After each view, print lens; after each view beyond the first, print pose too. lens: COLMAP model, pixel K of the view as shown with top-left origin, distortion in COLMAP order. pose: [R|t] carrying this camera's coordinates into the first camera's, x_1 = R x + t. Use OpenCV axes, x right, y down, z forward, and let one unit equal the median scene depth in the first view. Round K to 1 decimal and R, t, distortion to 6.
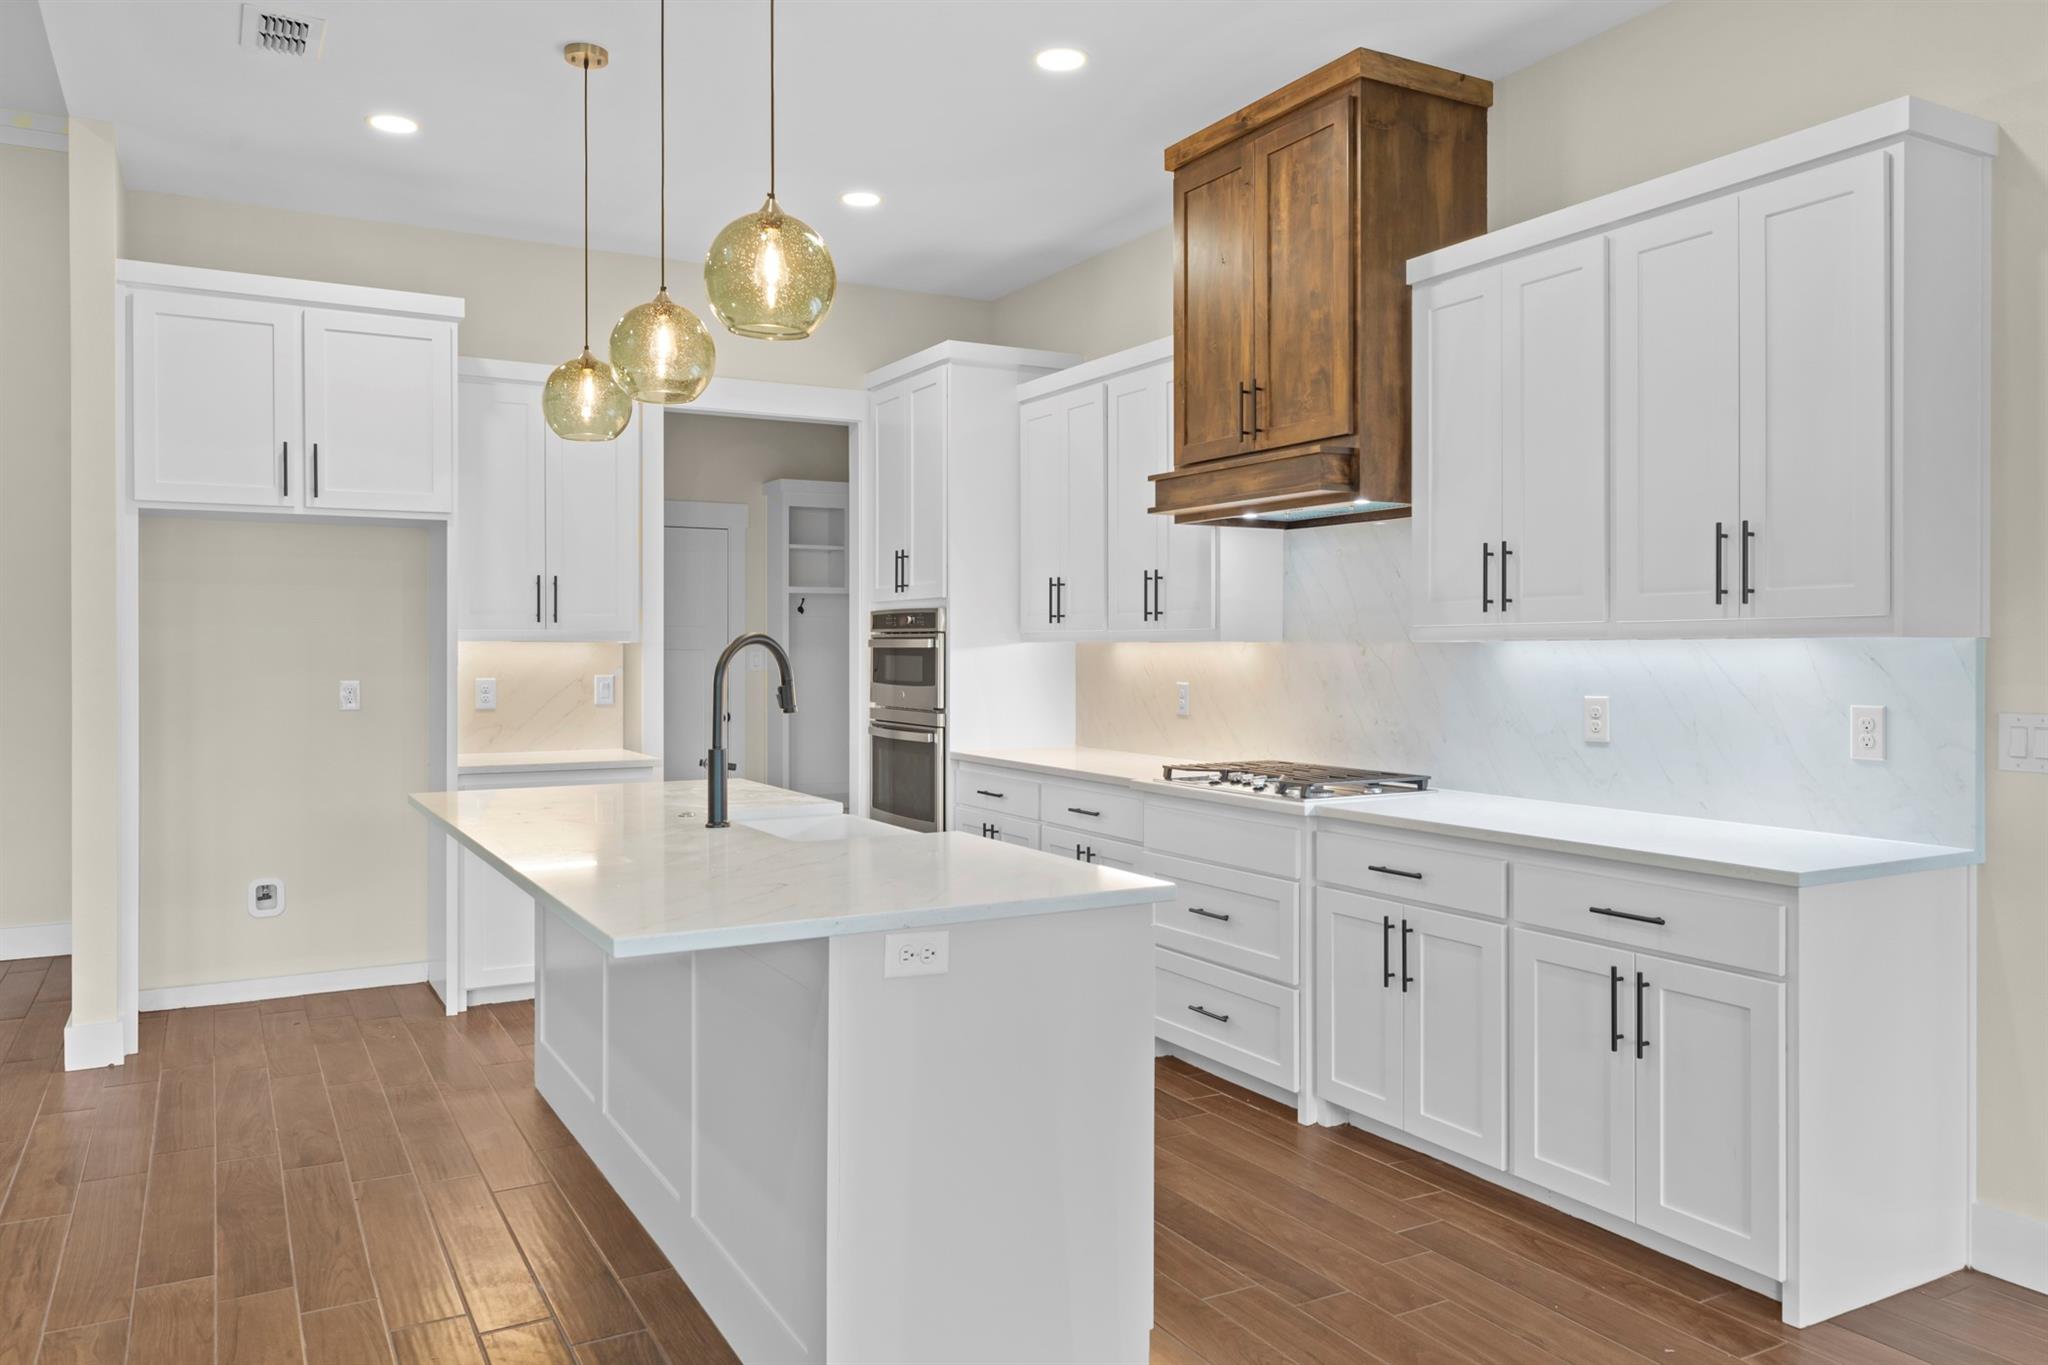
lens RADIAL K [[1479.8, 0, 1024.0], [0, 1479.8, 682.5], [0, 0, 1]] dist [0.000765, 0.000956]
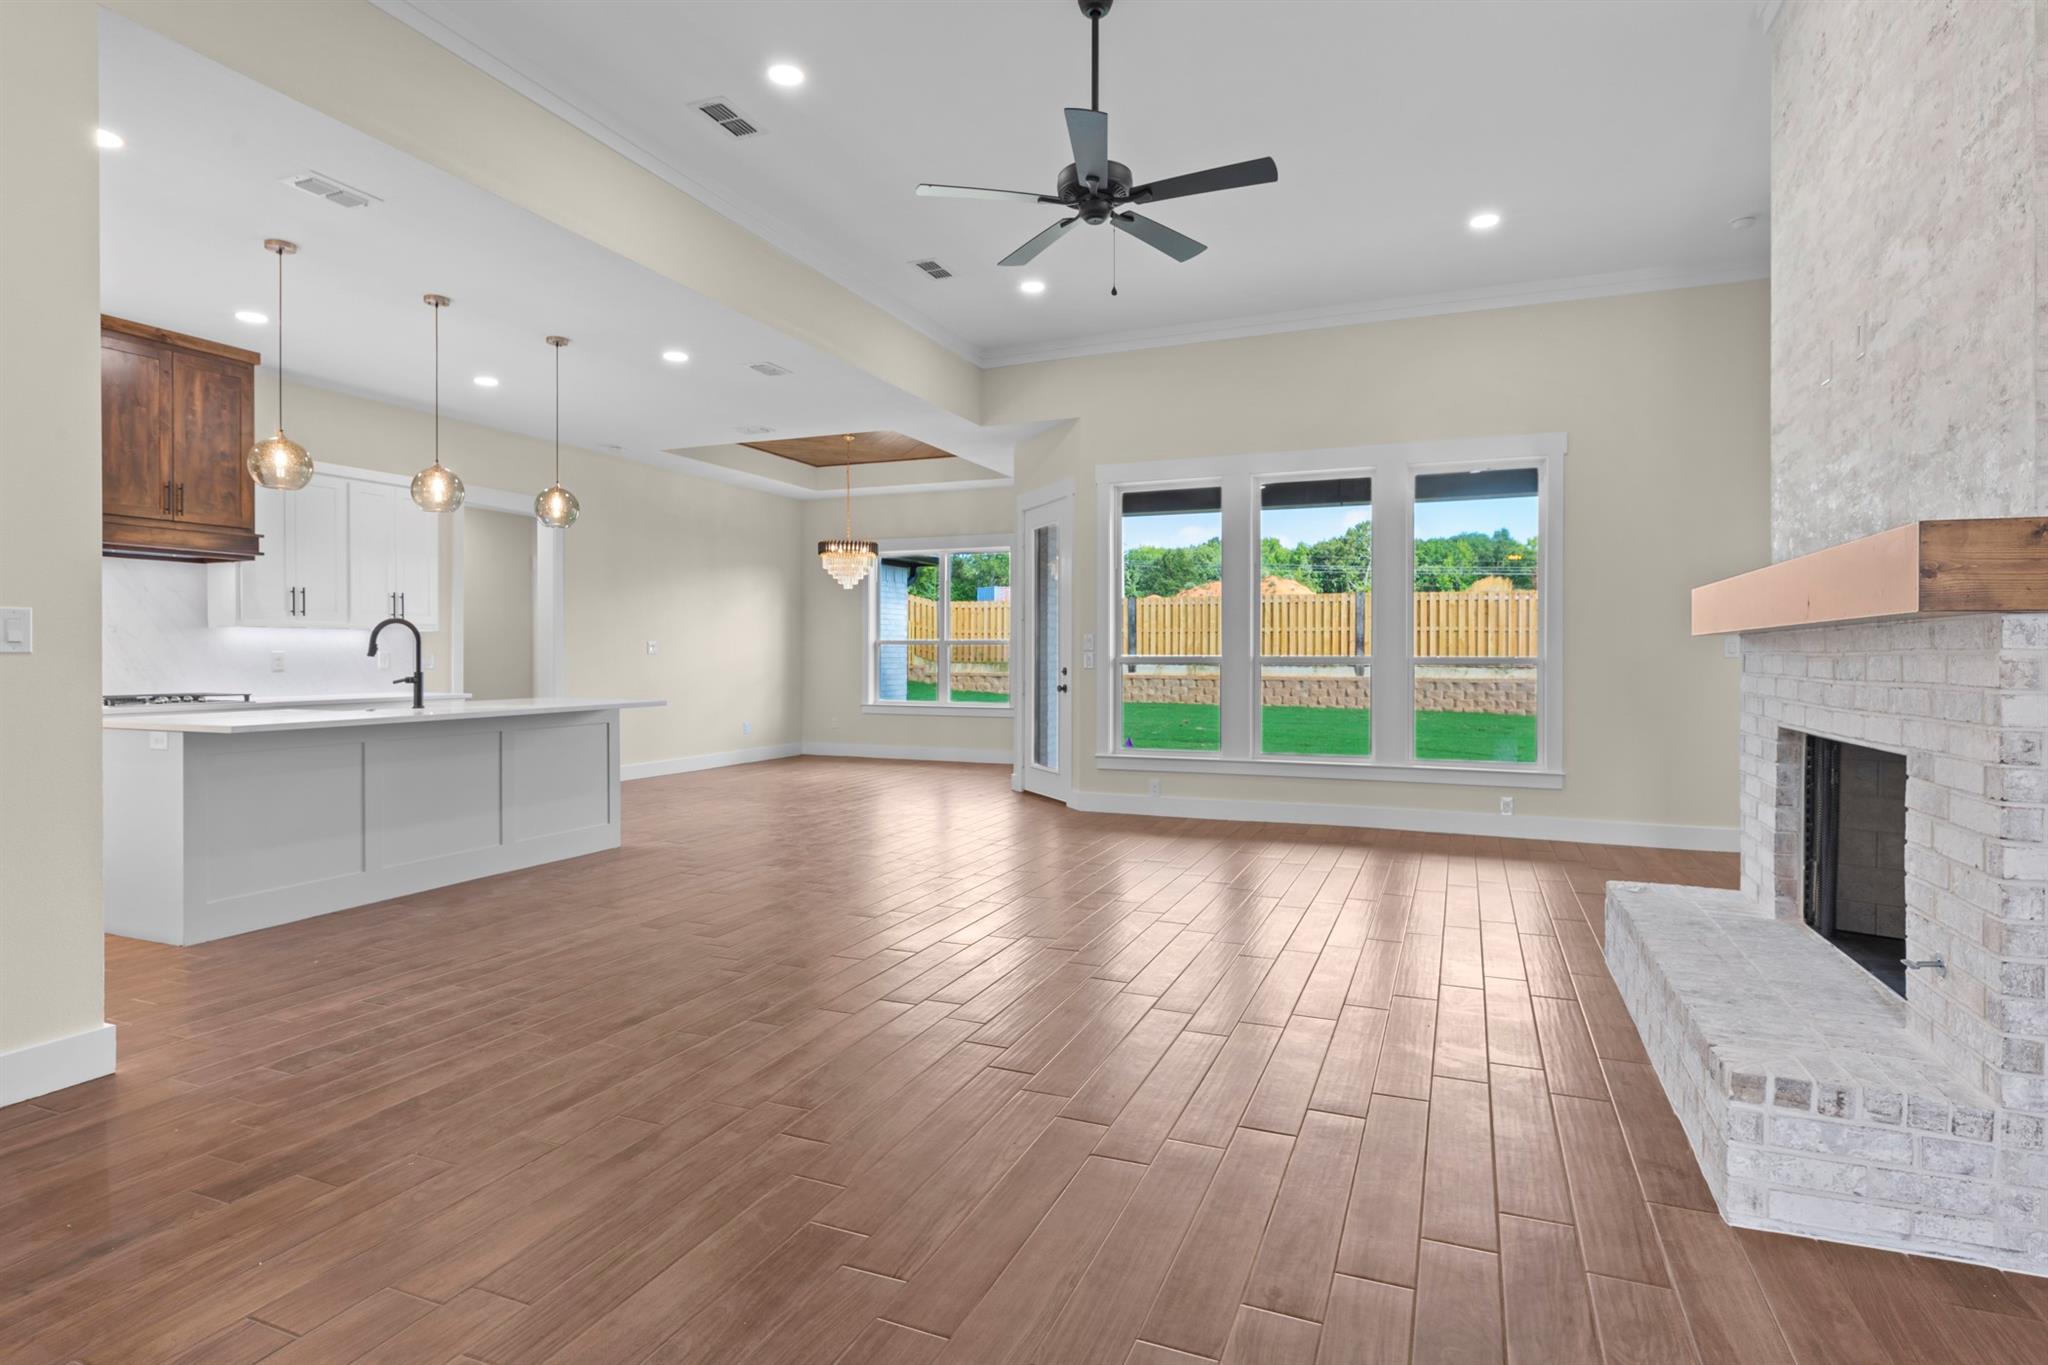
lens RADIAL K [[1068.7, 0, 1022.8], [0, 1068.7, 661.3], [0, 0, 1]] dist [-0.021864, 0.000006]
pose [[-0.616852, -0.003041, 0.787073, -1.608345], [0.015260, 0.999758, 0.015823, 0.014867], [-0.786931, 0.021771, -0.616657, 1.034113]]
